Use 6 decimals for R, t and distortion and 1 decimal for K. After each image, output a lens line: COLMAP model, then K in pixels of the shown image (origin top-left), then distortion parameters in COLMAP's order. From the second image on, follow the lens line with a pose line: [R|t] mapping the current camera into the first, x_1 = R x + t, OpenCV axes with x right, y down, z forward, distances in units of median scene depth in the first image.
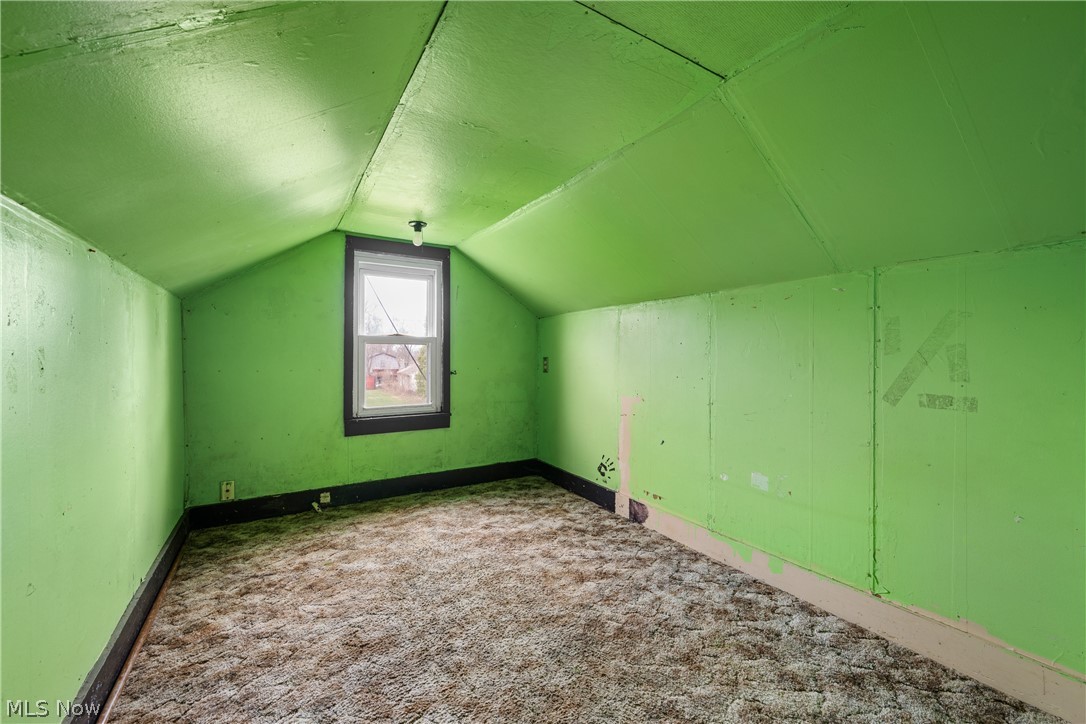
lens RADIAL K [[429.2, 0, 541.1], [0, 429.2, 357.1], [0, 0, 1]] dist [0.001687, 0.000188]
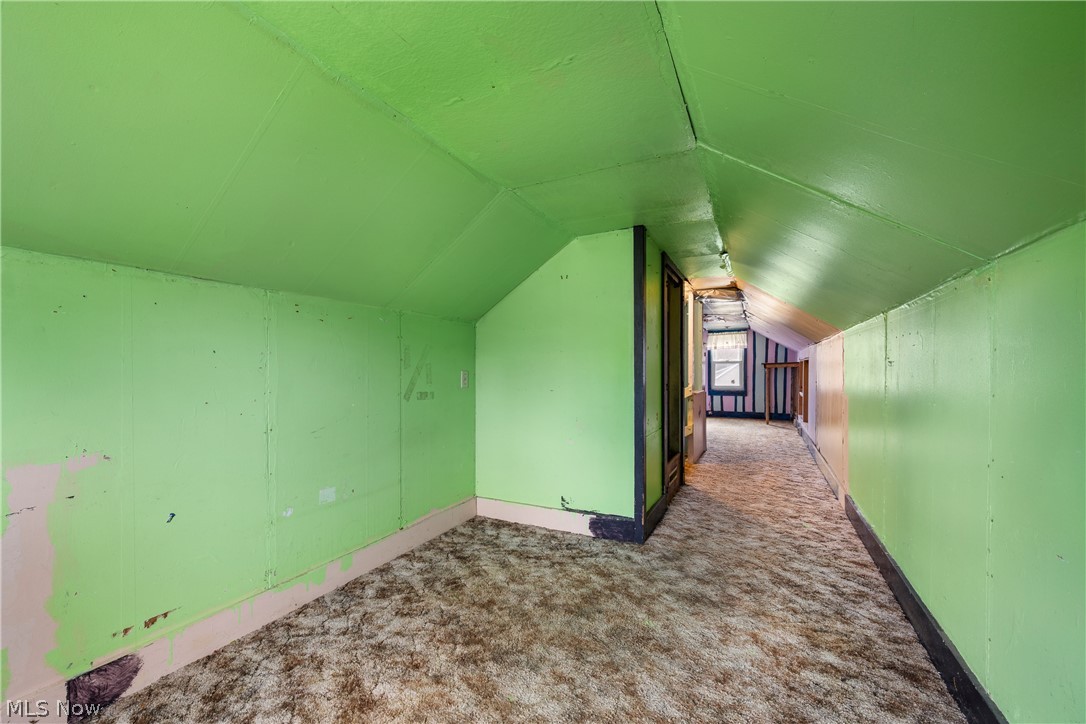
lens RADIAL K [[423.8, 0, 543.6], [0, 423.8, 366.9], [0, 0, 1]] dist [0.000662, 0.000216]
pose [[-0.519928, 0.000993, 0.854210, -0.694549], [-0.002215, 0.999994, -0.002511, -0.009717], [-0.854208, -0.003198, -0.519922, 1.251969]]
